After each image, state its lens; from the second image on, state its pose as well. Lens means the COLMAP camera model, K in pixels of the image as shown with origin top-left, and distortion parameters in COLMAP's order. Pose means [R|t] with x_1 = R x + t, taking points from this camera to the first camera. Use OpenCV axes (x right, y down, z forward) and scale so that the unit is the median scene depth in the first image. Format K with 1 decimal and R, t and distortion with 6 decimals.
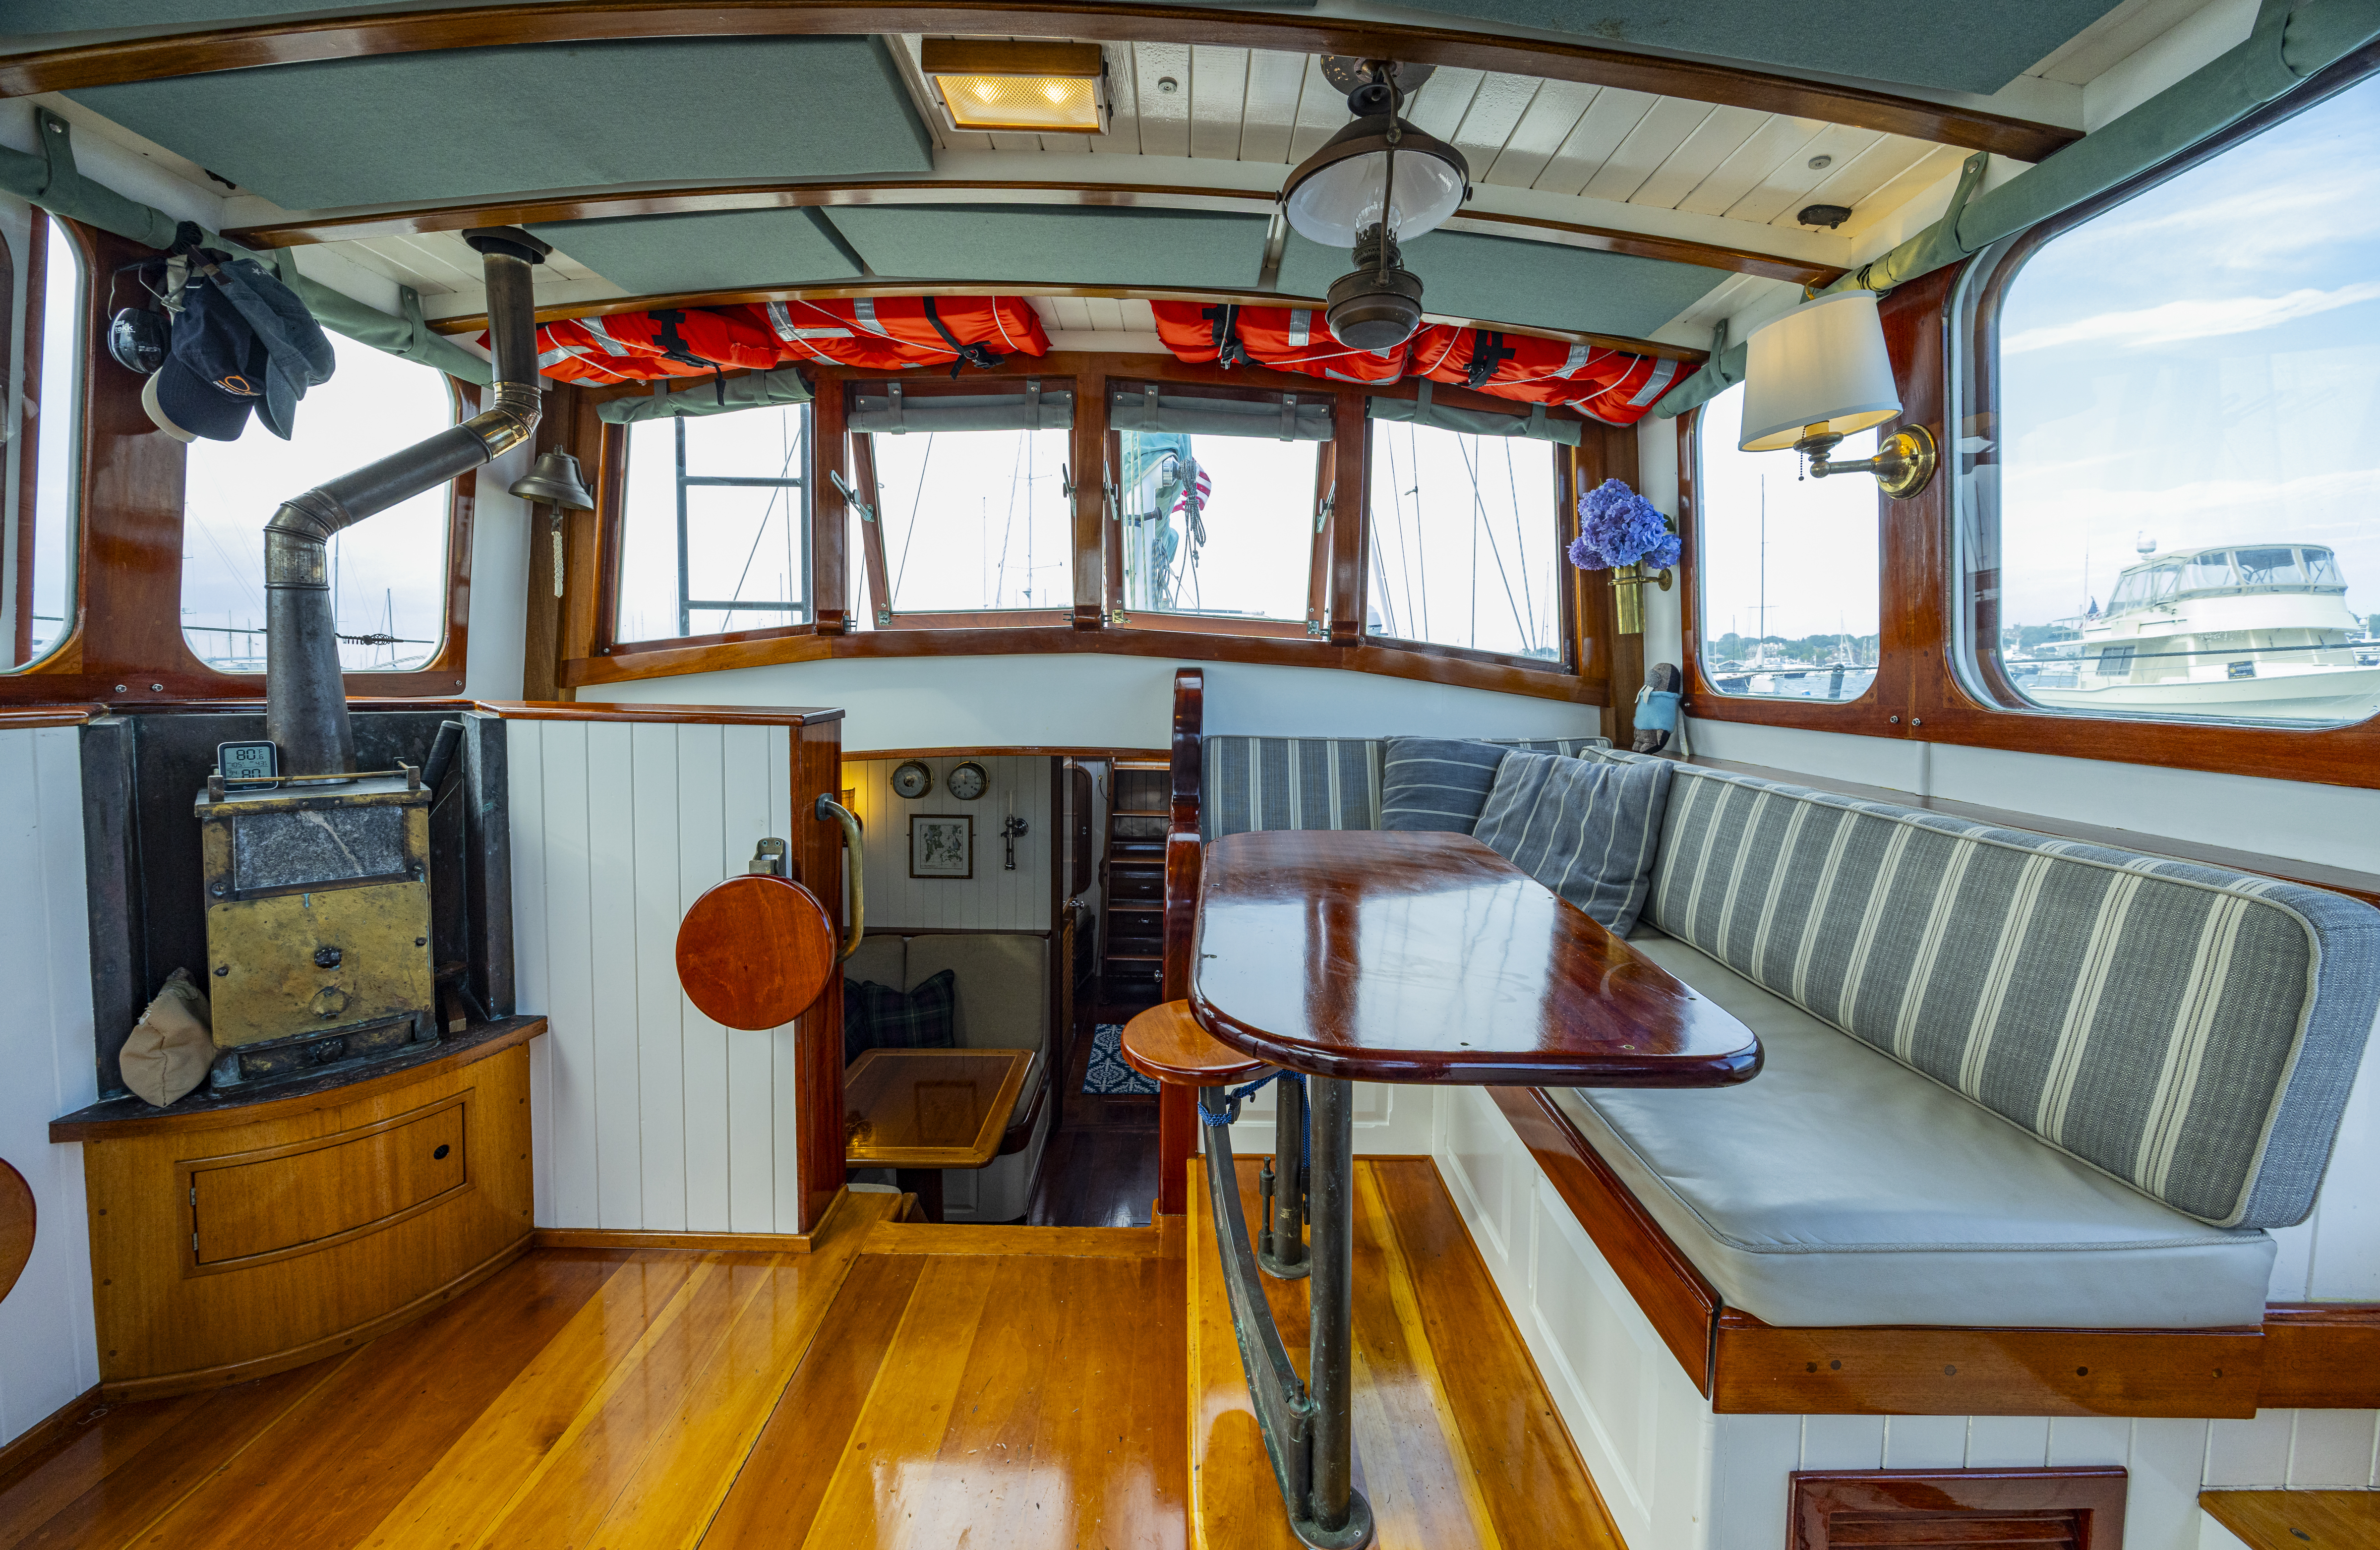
lens RADIAL K [[920.5, 0, 1208.8], [0, 920.5, 723.9], [0, 0, 1]] dist [-0.003755, -0.000684]
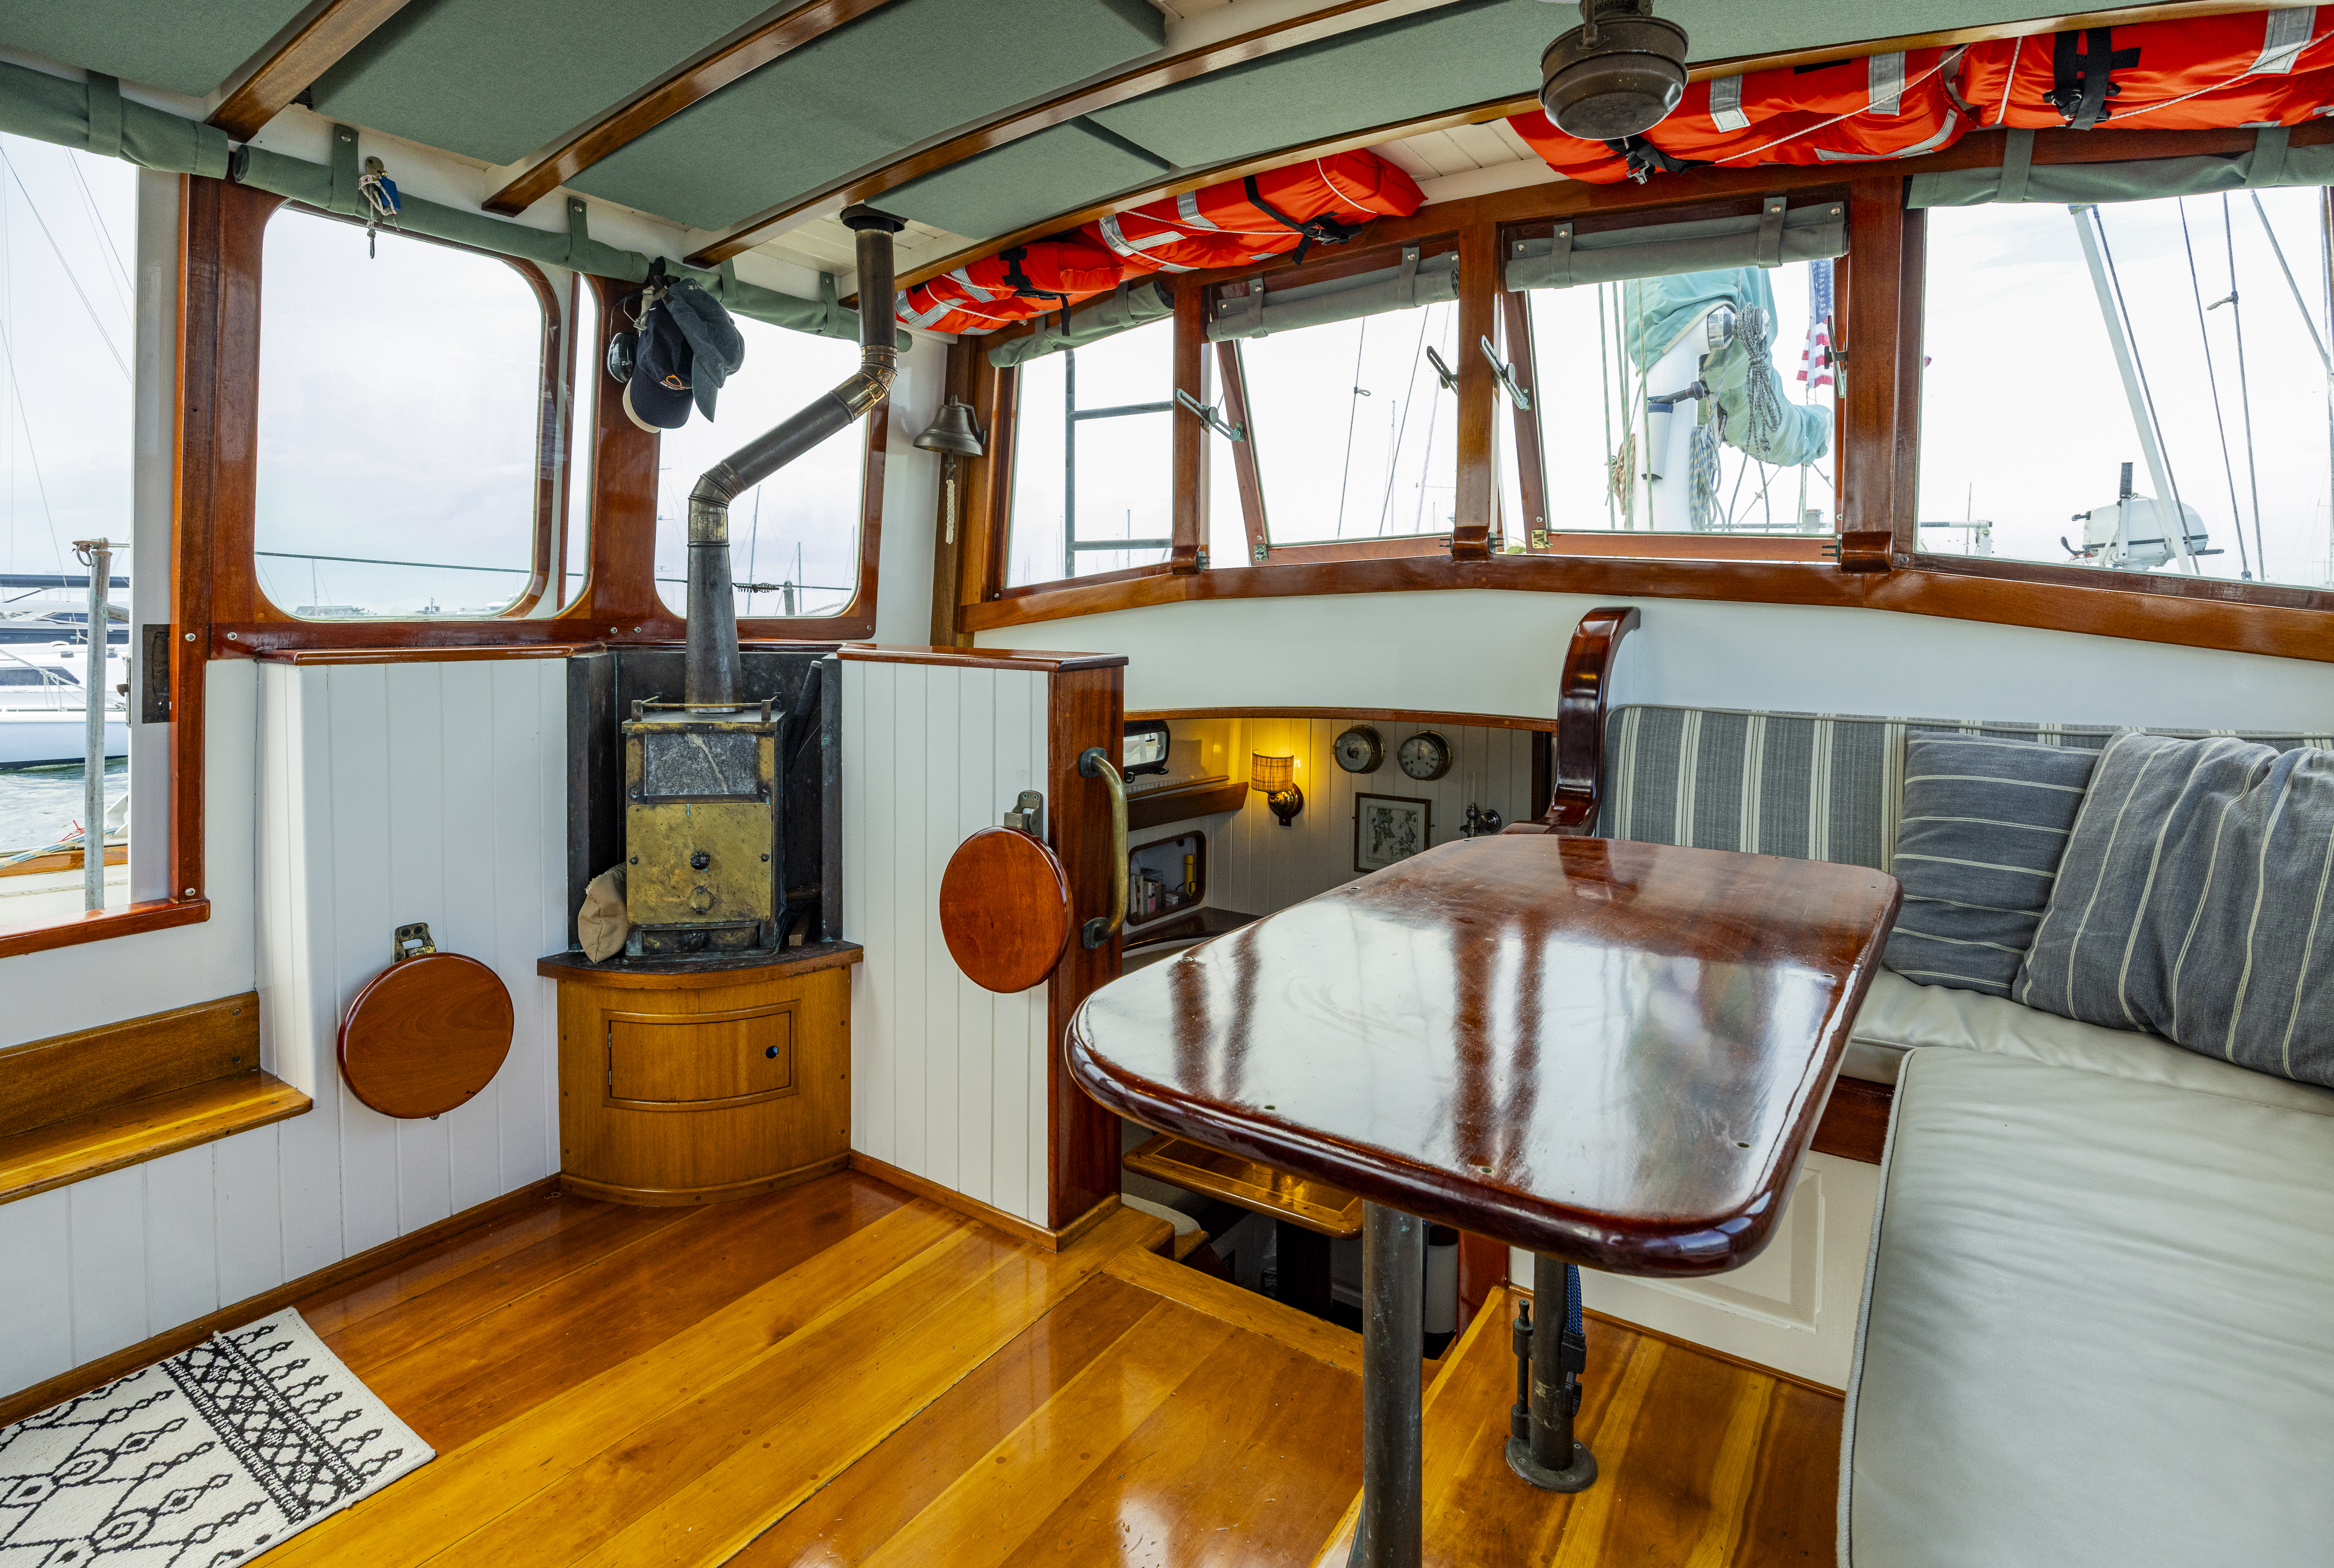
lens RADIAL K [[1190.2, 0, 1132.9], [0, 1190.2, 642.2], [0, 0, 1]] dist [-0.012728, -0.001747]
pose [[0.814752, 0.007451, -0.579762, 0.278983], [-0.029127, 0.999181, -0.028092, 0.002905], [0.579078, 0.039774, 0.814301, 0.059298]]
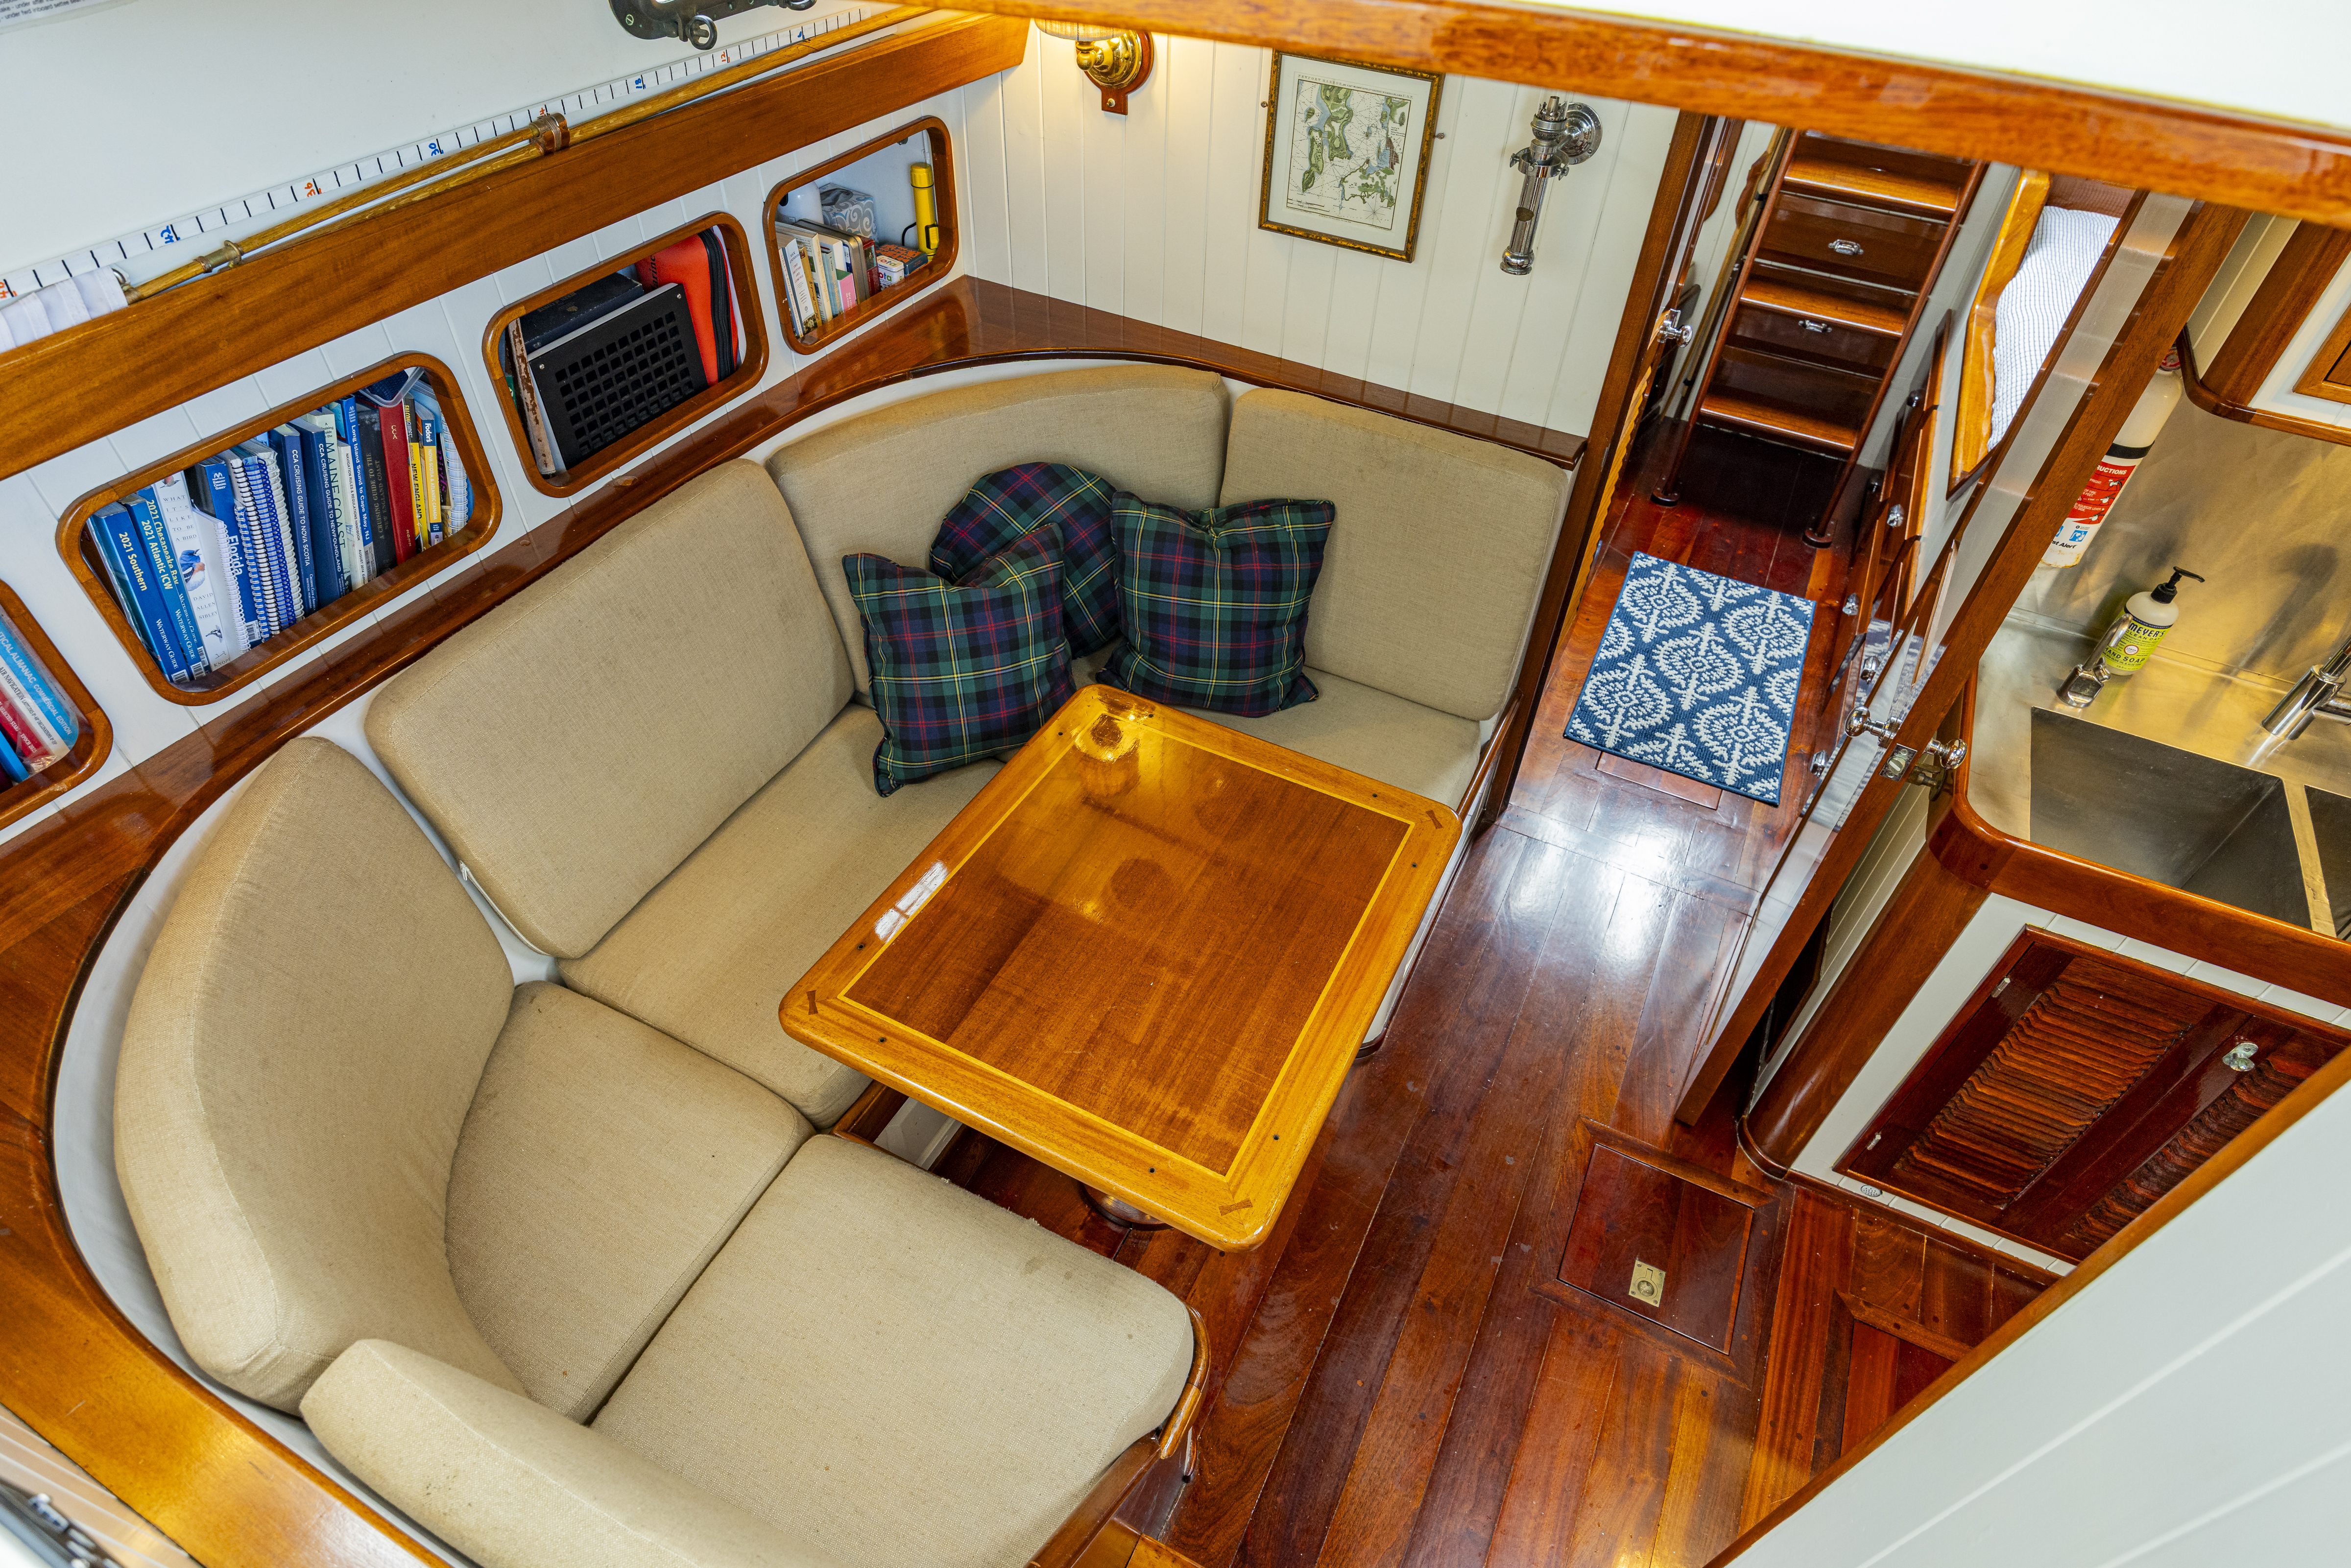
lens RADIAL K [[1280.5, 0, 1173.0], [0, 1280.5, 783.4], [0, 0, 1]] dist [0.003068, 0.000106]
pose [[0.893630, 0.325454, -0.309039, -0.263627], [-0.037344, 0.740114, 0.671443, -0.044614], [0.447248, -0.588481, 0.673542, 1.108018]]
